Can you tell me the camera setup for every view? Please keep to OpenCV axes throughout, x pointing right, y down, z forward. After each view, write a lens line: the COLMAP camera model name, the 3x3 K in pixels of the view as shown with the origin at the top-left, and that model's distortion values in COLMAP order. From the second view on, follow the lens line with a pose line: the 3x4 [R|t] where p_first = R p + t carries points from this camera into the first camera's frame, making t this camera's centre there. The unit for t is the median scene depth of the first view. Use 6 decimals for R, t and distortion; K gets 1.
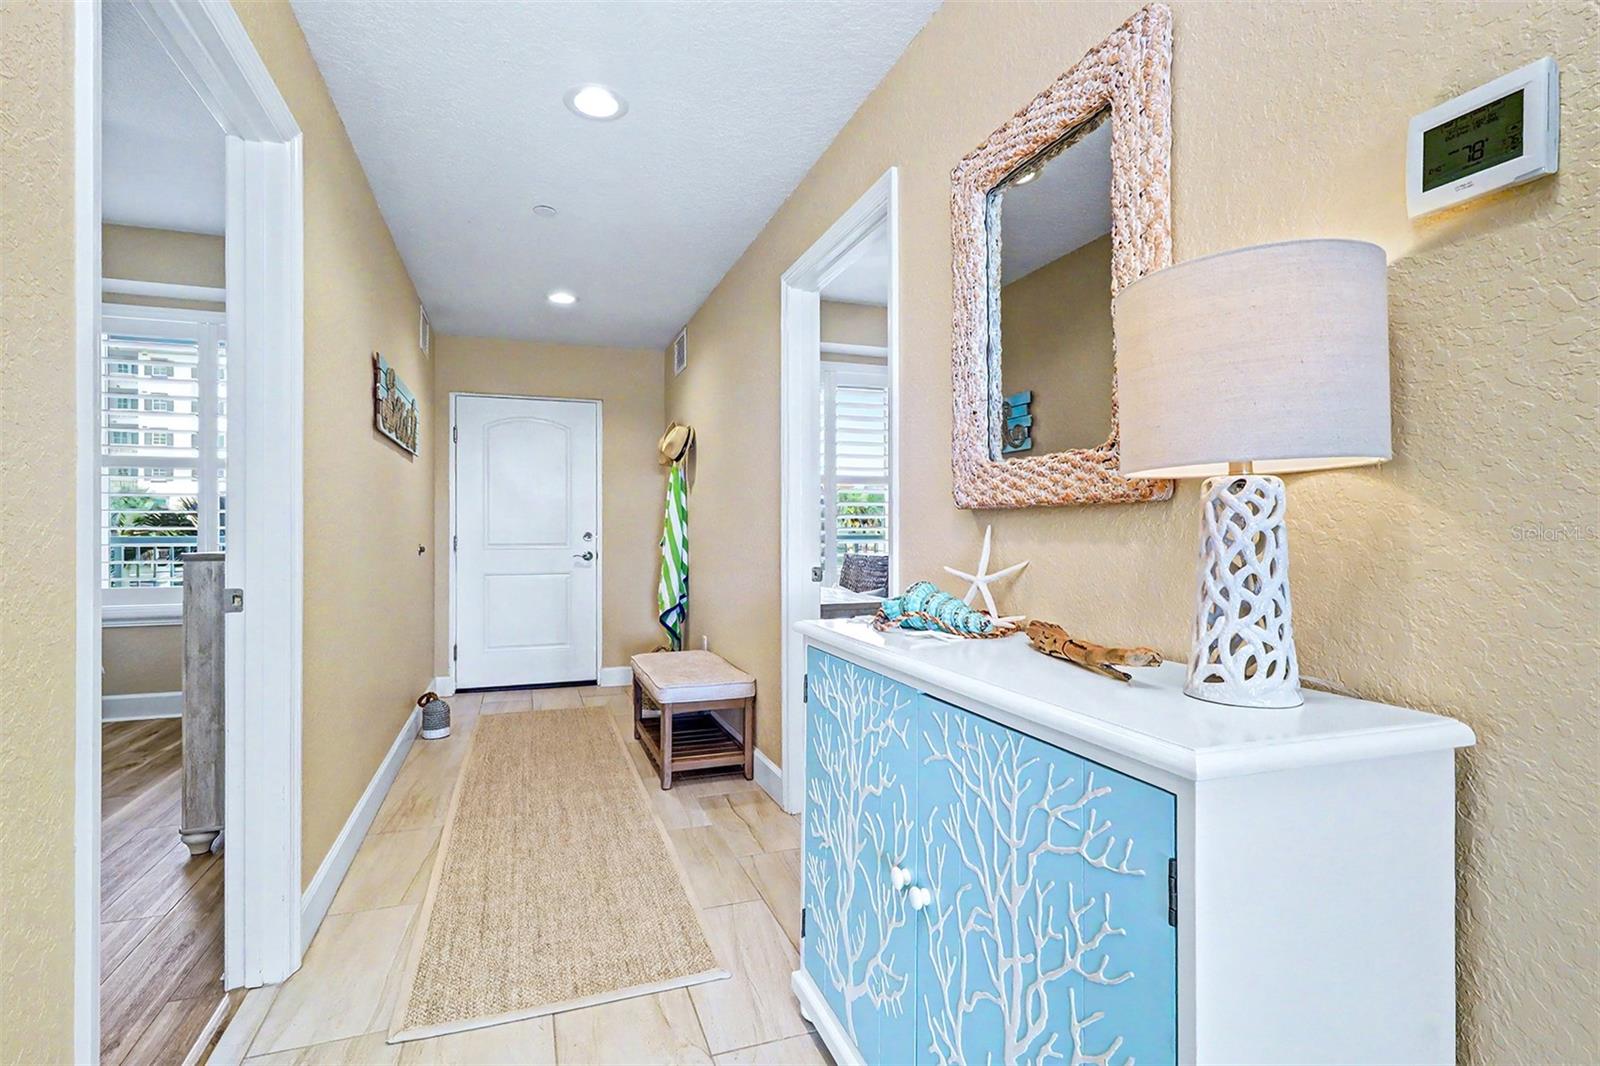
lens RADIAL K [[750.4, 0, 794.5], [0, 750.4, 531.8], [0, 0, 1]] dist [-0.003281, 0.001118]
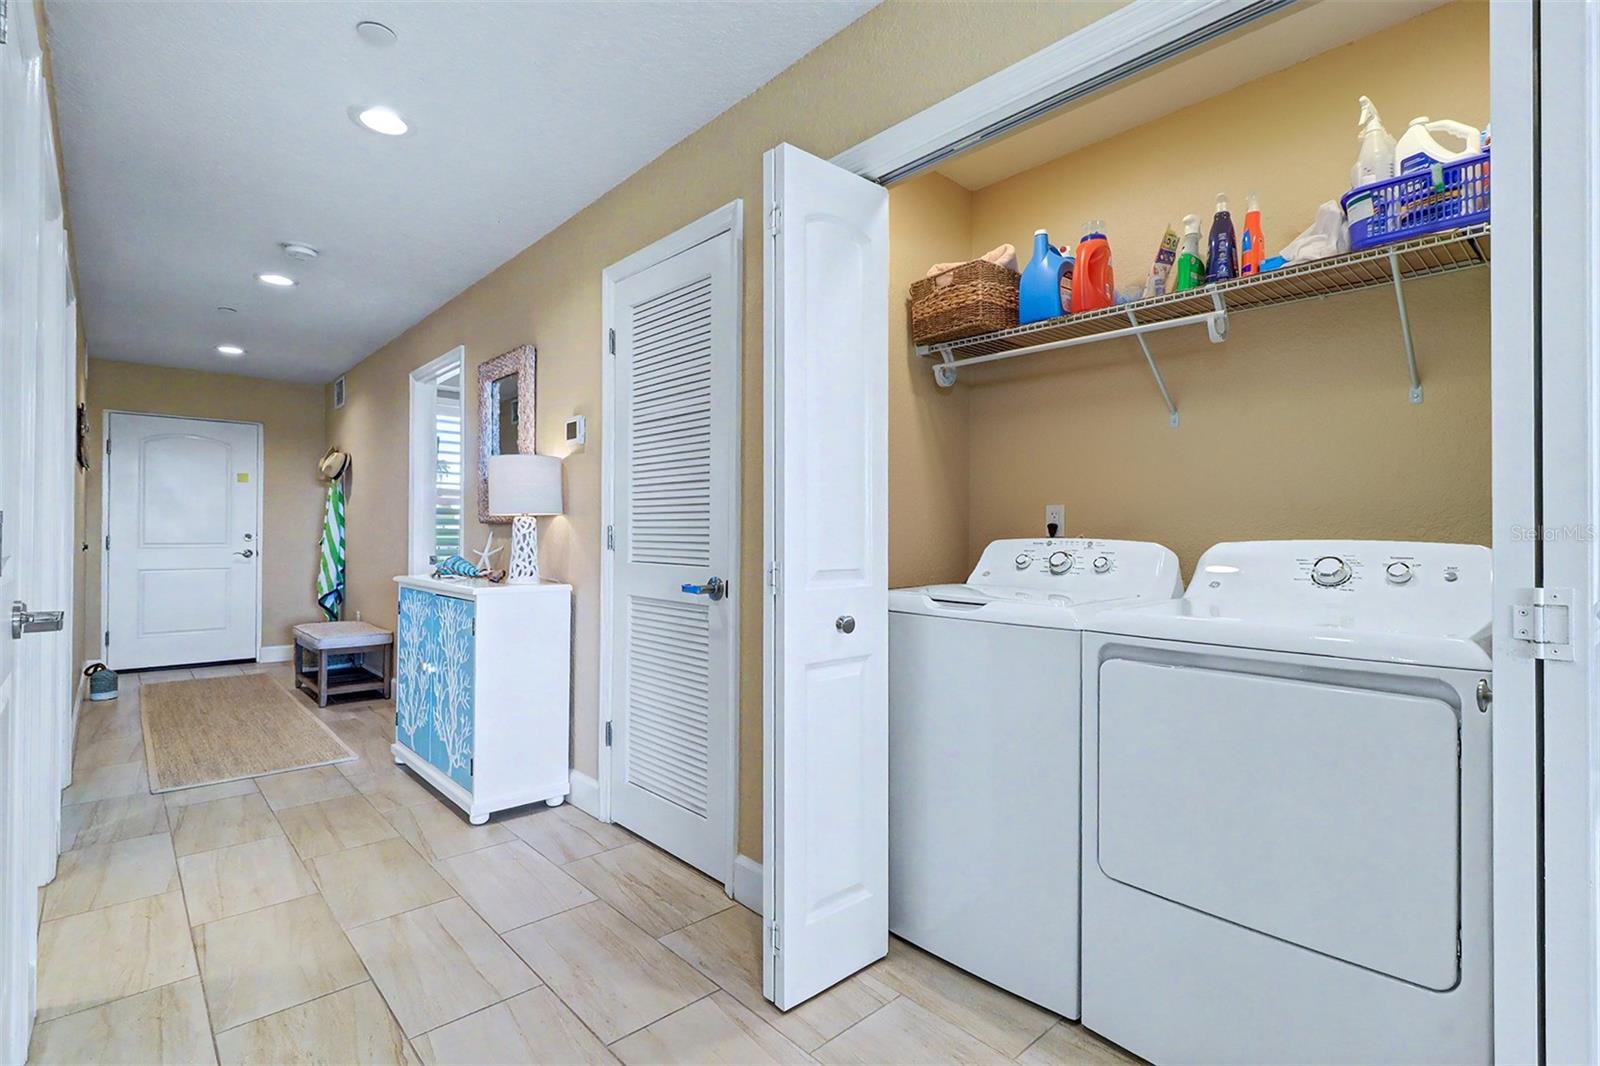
lens RADIAL K [[750.4, 0, 808.4], [0, 750.4, 533.3], [0, 0, 1]] dist [-0.003281, 0.001118]
pose [[0.921369, 0.006906, 0.388627, 0.100917], [-0.005306, 0.999972, -0.005191, 0.001979], [-0.388652, 0.002721, 0.921380, -0.549007]]
